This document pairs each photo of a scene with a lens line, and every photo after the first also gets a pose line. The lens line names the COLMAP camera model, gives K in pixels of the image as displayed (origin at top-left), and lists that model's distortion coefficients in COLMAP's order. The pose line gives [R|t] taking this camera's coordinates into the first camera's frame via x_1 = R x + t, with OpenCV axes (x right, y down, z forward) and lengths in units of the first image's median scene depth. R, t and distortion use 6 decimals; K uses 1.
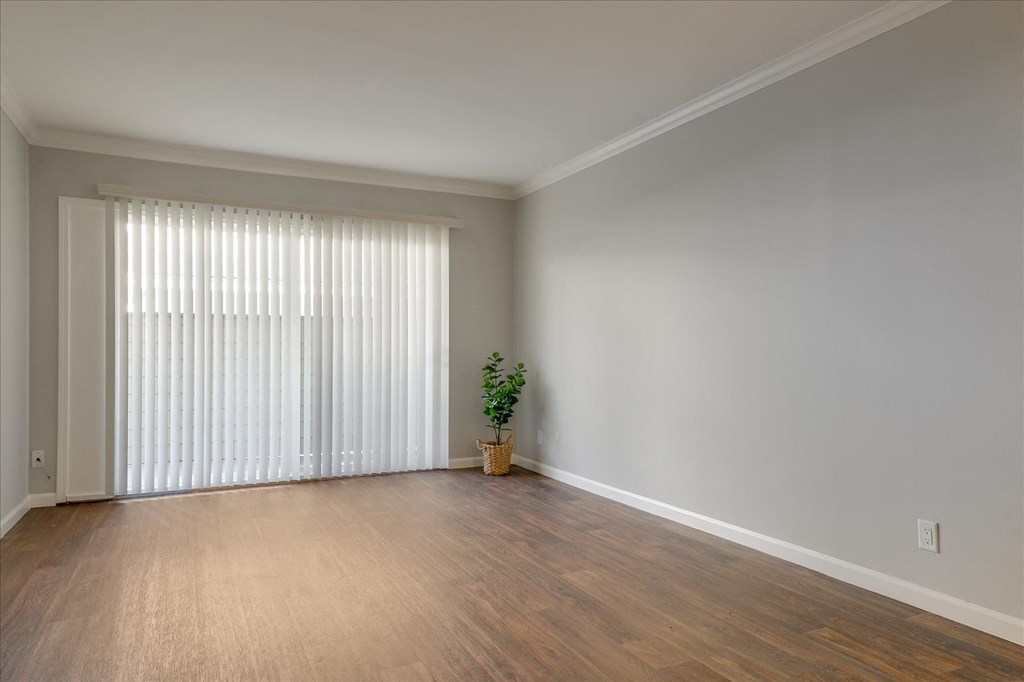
lens RADIAL K [[660.7, 0, 512.0], [0, 660.7, 346.9], [0, 0, 1]] dist [0.035464, 0.003298]
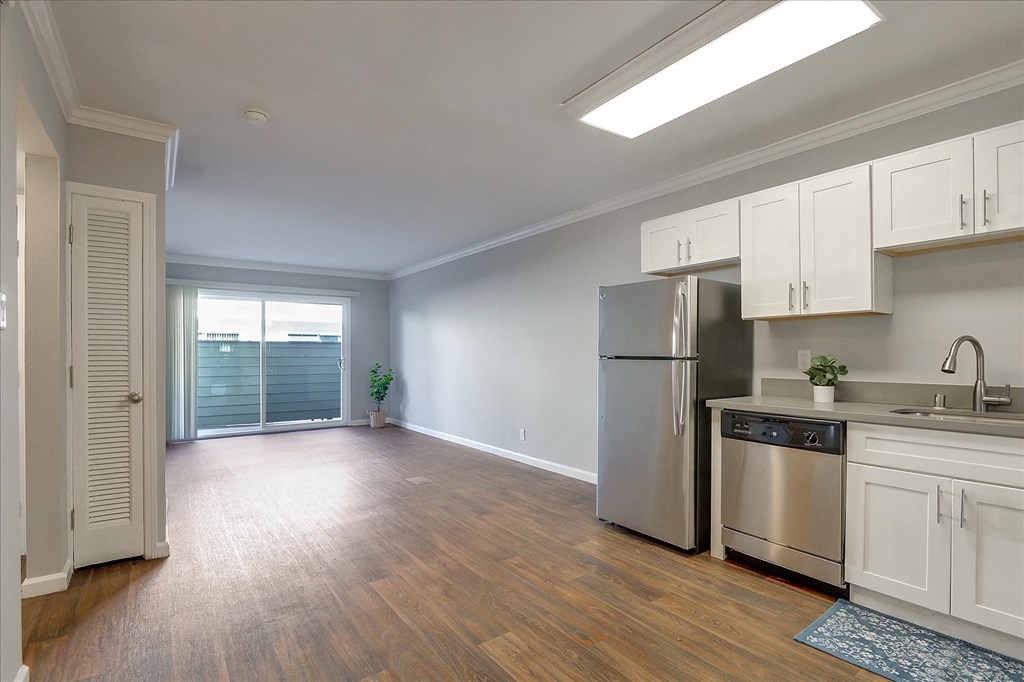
lens RADIAL K [[491.5, 0, 508.7], [0, 491.5, 358.4], [0, 0, 1]] dist [-0.008765, -0.001277]
pose [[0.986959, -0.002950, 0.160942, 0.234377], [0.000716, 0.999903, 0.013935, -0.046605], [-0.160967, -0.013638, 0.986866, -0.851454]]
